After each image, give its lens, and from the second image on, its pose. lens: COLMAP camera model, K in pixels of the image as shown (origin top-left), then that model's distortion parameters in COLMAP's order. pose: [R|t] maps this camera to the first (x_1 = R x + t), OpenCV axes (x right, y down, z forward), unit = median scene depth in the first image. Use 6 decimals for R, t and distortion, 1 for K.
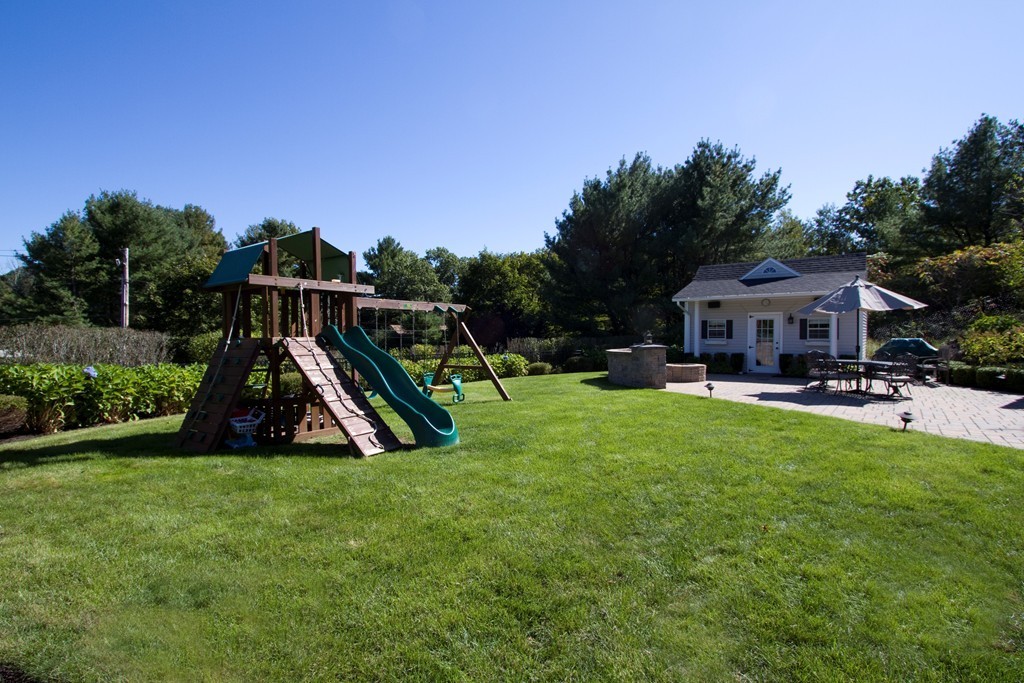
lens RADIAL K [[474.1, 0, 521.1], [0, 474.1, 345.8], [0, 0, 1]] dist [-0.015855, 0.001503]
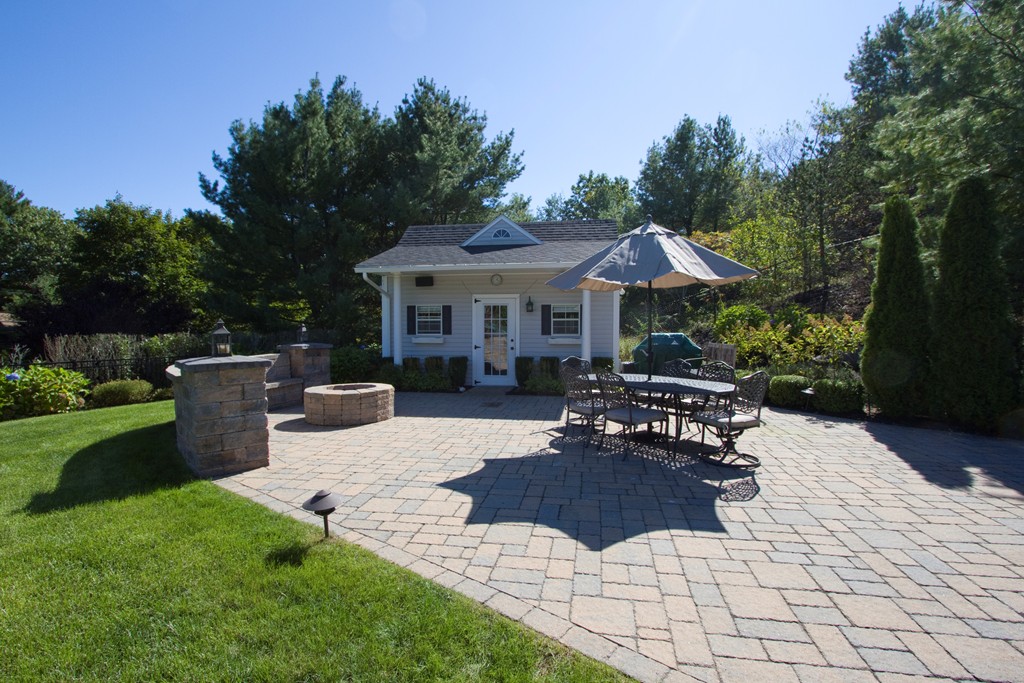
lens RADIAL K [[474.1, 0, 514.0], [0, 474.1, 339.8], [0, 0, 1]] dist [-0.015855, 0.001503]
pose [[0.875942, -0.014181, 0.482208, 0.139552], [0.012048, 0.999899, 0.007521, -0.007533], [-0.482266, -0.000778, 0.876024, 0.259578]]
